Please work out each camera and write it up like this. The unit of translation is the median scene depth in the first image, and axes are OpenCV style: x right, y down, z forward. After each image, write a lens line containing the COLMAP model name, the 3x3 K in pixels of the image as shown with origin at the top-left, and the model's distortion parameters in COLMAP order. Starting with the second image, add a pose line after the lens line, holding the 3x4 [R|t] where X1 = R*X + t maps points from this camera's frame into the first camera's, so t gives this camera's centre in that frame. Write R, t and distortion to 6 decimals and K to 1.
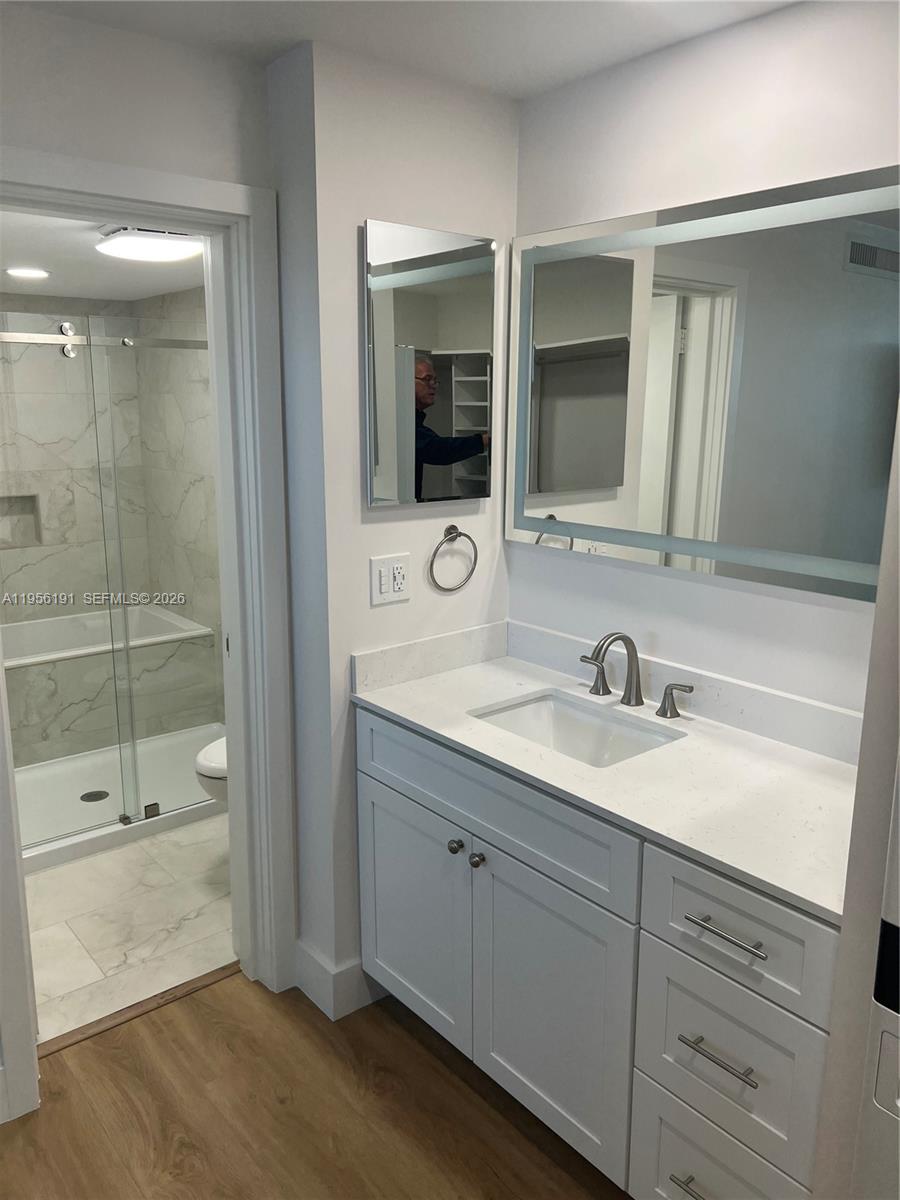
lens RADIAL K [[908.0, 0, 455.2], [0, 908.0, 596.7], [0, 0, 1]] dist [0.016316, -0.020138]
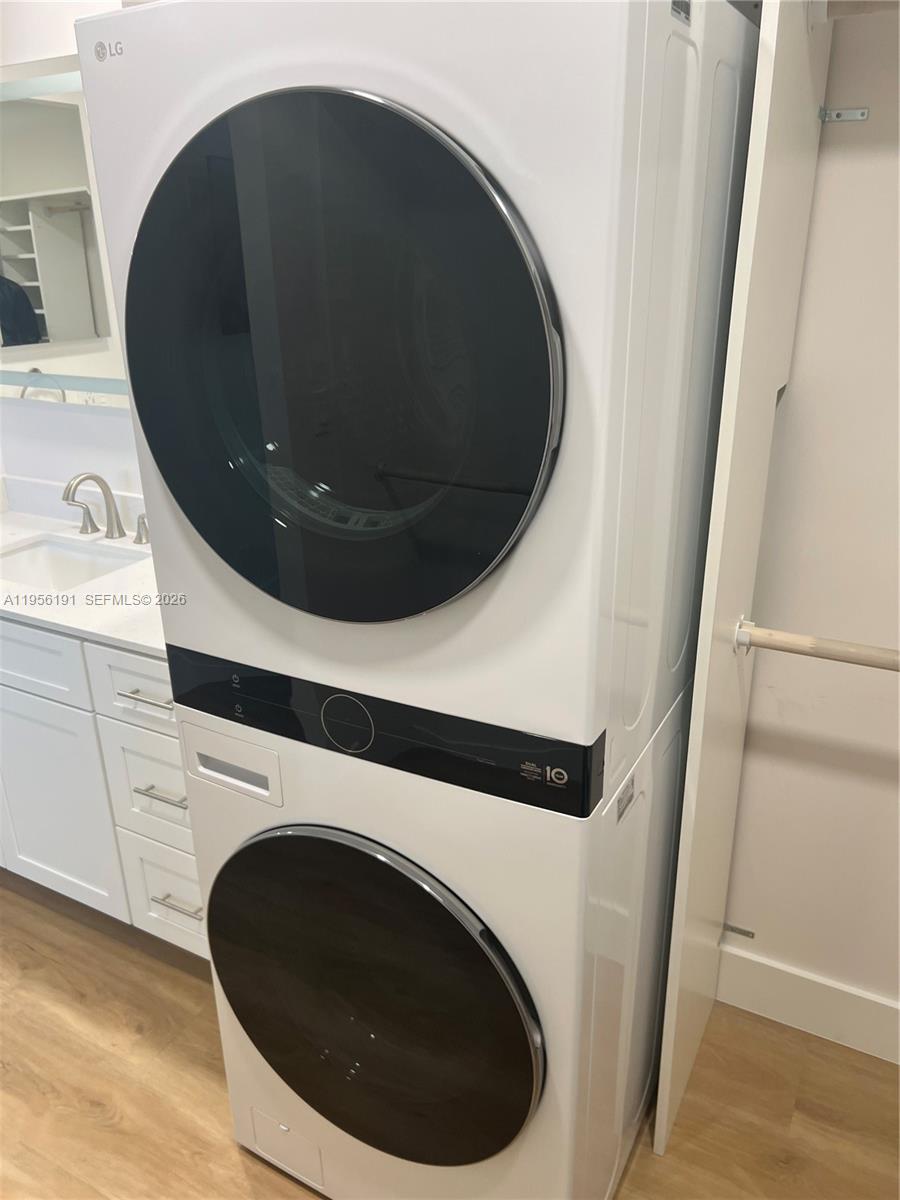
lens RADIAL K [[908.0, 0, 443.8], [0, 908.0, 606.7], [0, 0, 1]] dist [0.016316, -0.020138]
pose [[0.927173, -0.152868, 0.342025, 0.172350], [0.096126, 0.979471, 0.177193, 0.042870], [-0.362090, -0.131411, 0.922834, -0.177117]]
